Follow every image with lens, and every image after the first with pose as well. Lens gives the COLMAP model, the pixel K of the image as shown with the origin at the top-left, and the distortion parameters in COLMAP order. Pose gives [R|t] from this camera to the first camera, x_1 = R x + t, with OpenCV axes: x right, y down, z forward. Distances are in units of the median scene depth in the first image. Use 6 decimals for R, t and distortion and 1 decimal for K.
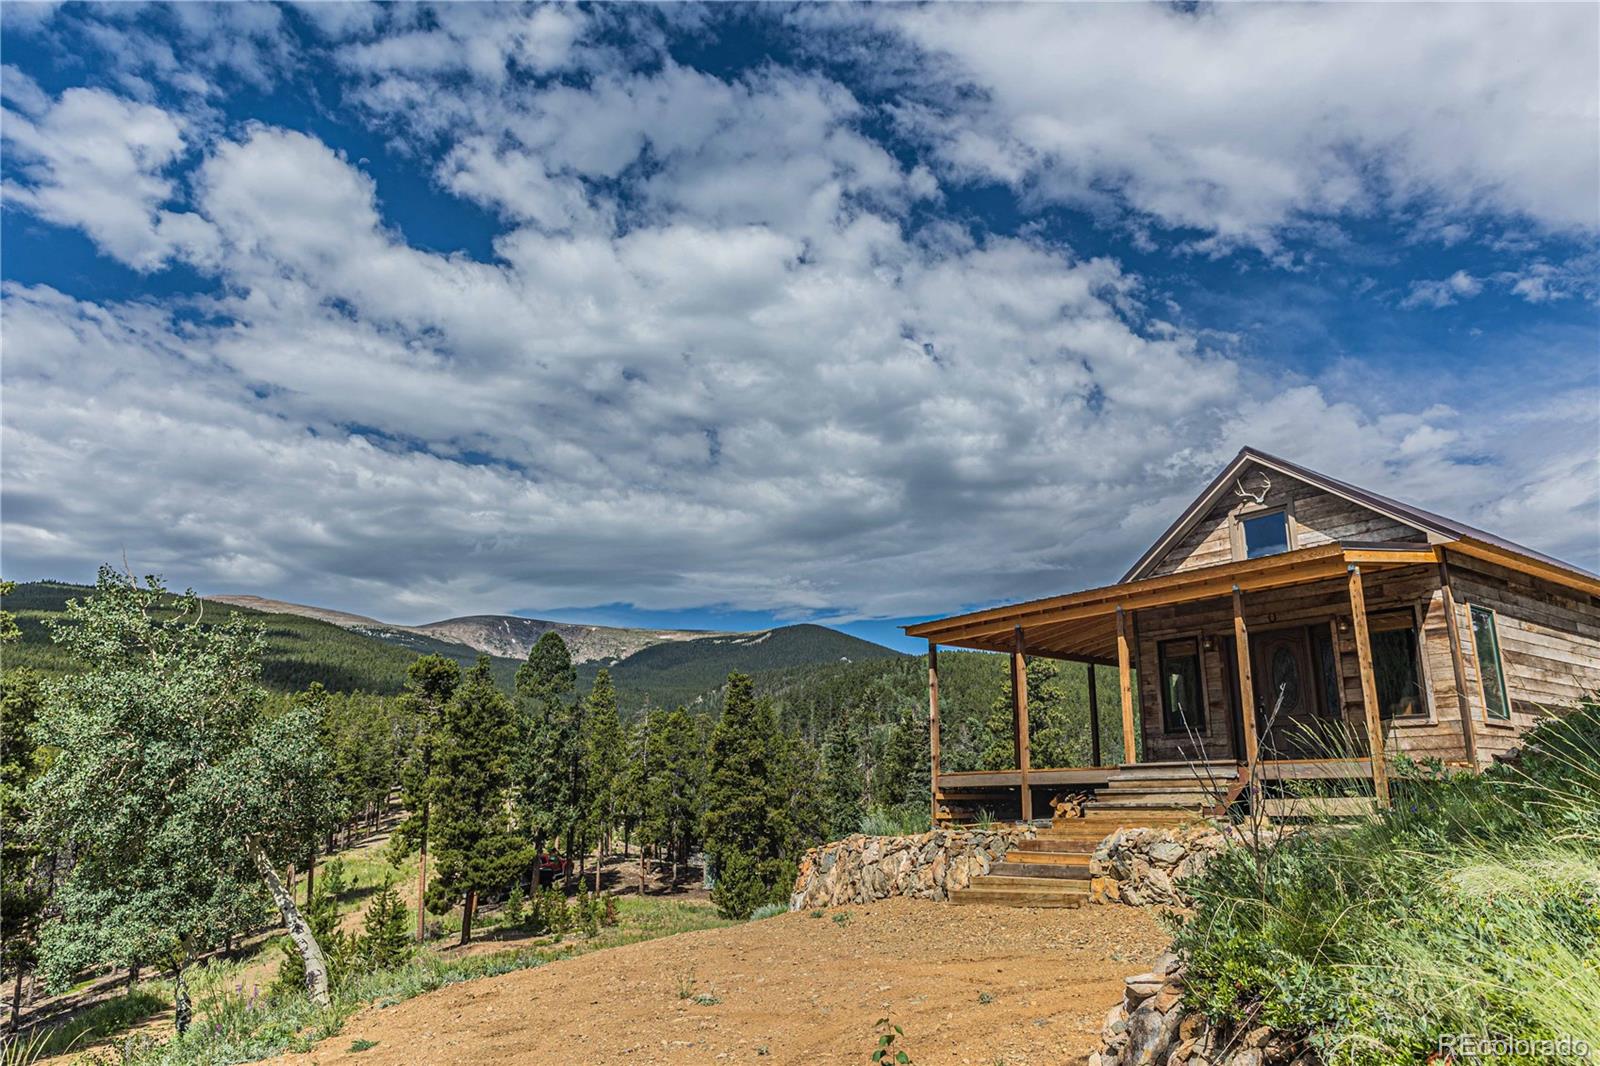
lens RADIAL K [[1083.1, 0, 803.4], [0, 1083.1, 514.4], [0, 0, 1]] dist [0.001352, -0.000584]
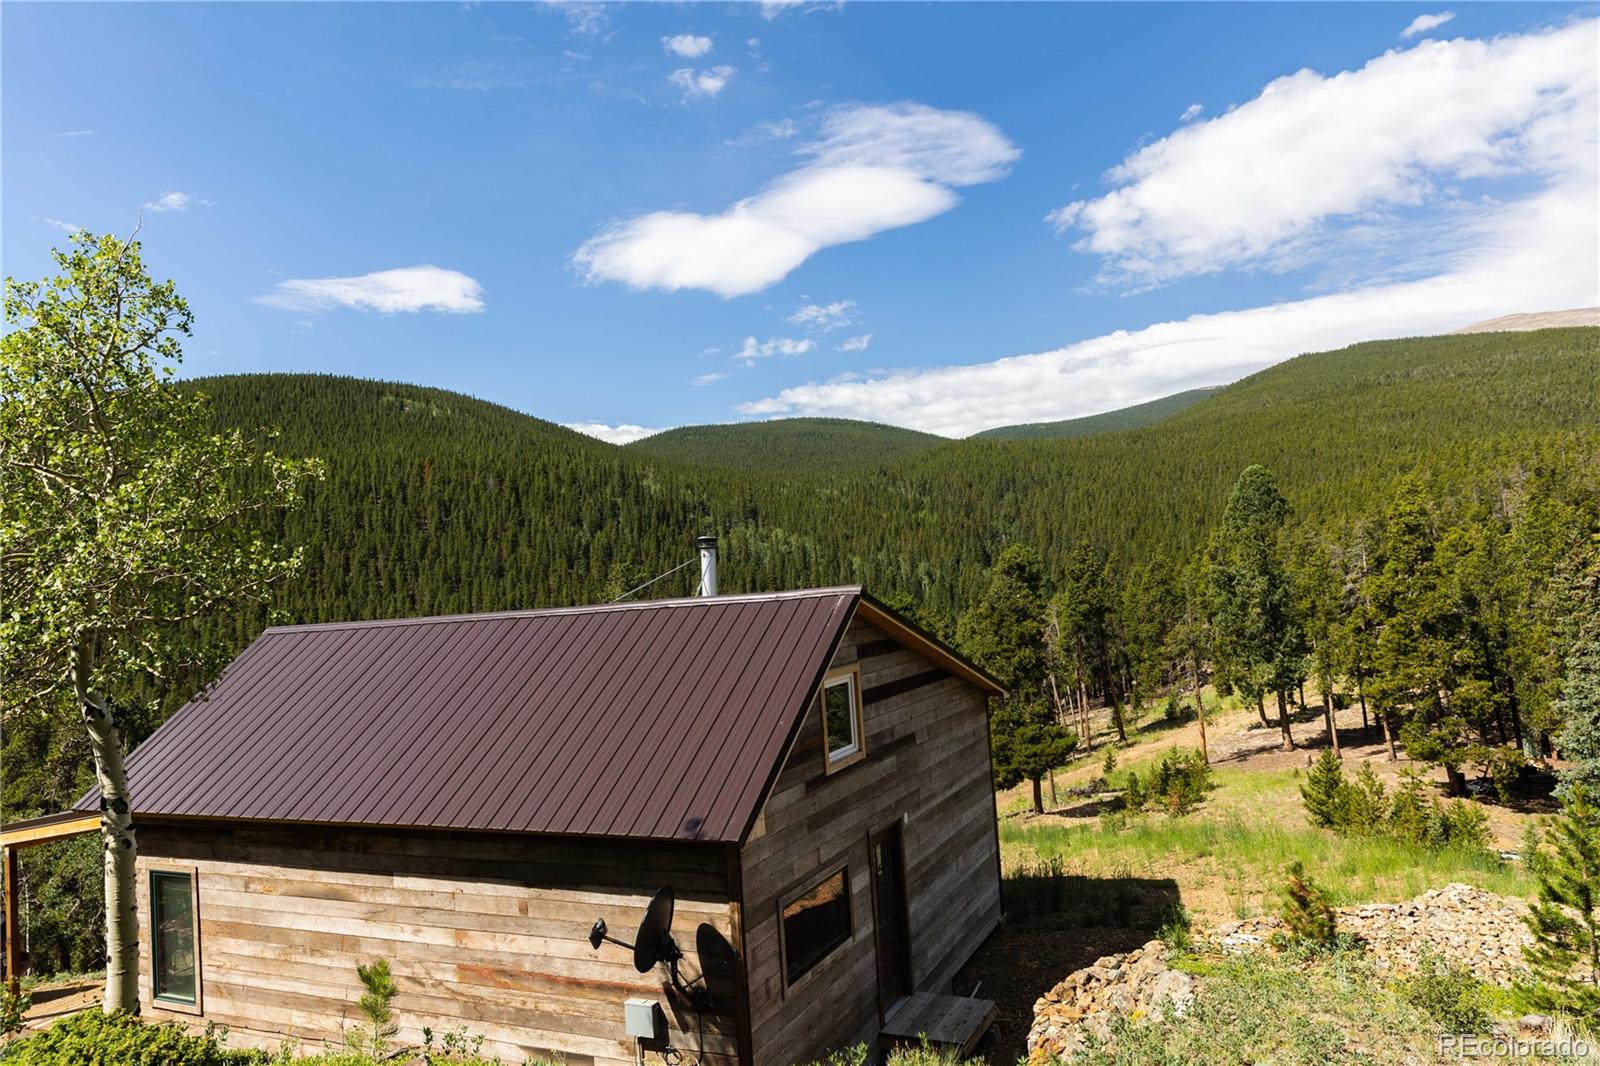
lens RADIAL K [[1080.3, 0, 797.8], [0, 1080.3, 532.0], [0, 0, 1]] dist [0.004436, -0.002364]
pose [[0.461873, -0.081644, -0.883180, 1.326211], [0.304166, 0.949951, 0.071252, -0.062105], [0.833160, -0.301543, 0.463590, 0.901443]]
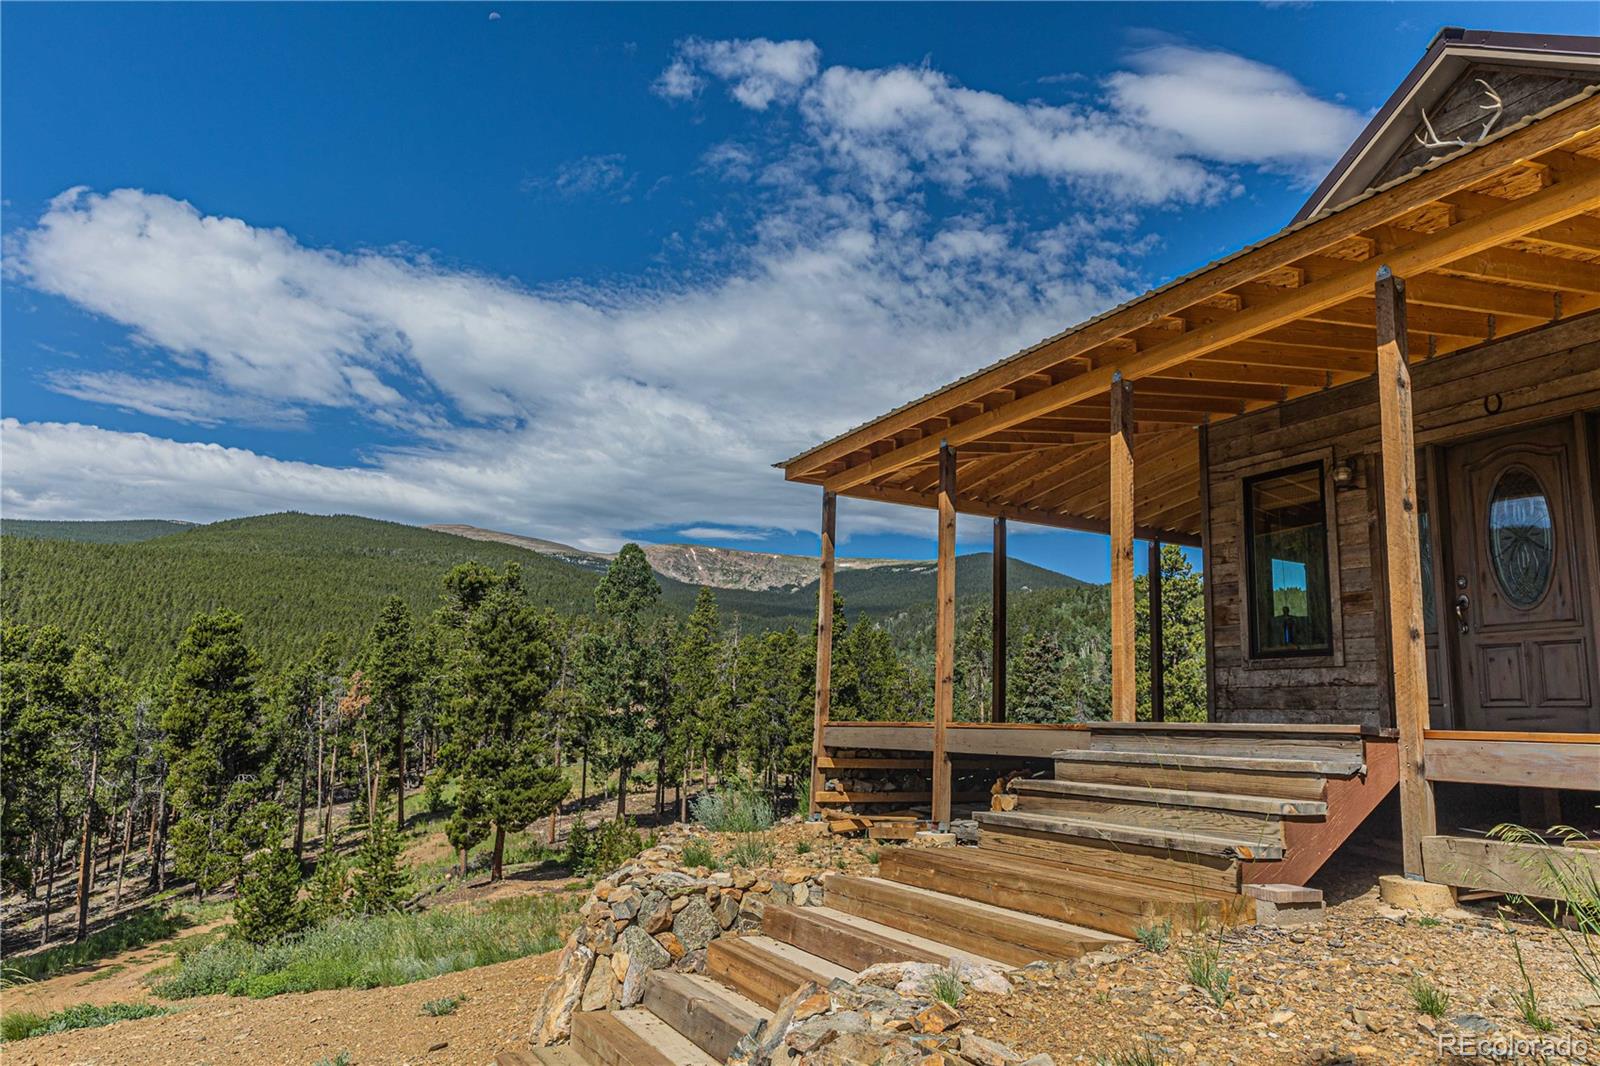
lens RADIAL K [[1081.4, 0, 788.4], [0, 1081.4, 534.8], [0, 0, 1]] dist [0.003590, -0.006885]
pose [[0.983804, 0.000001, -0.179250, 0.204155], [0.015084, 0.996453, 0.082788, 0.096445], [0.178614, -0.084151, 0.980314, 0.456111]]
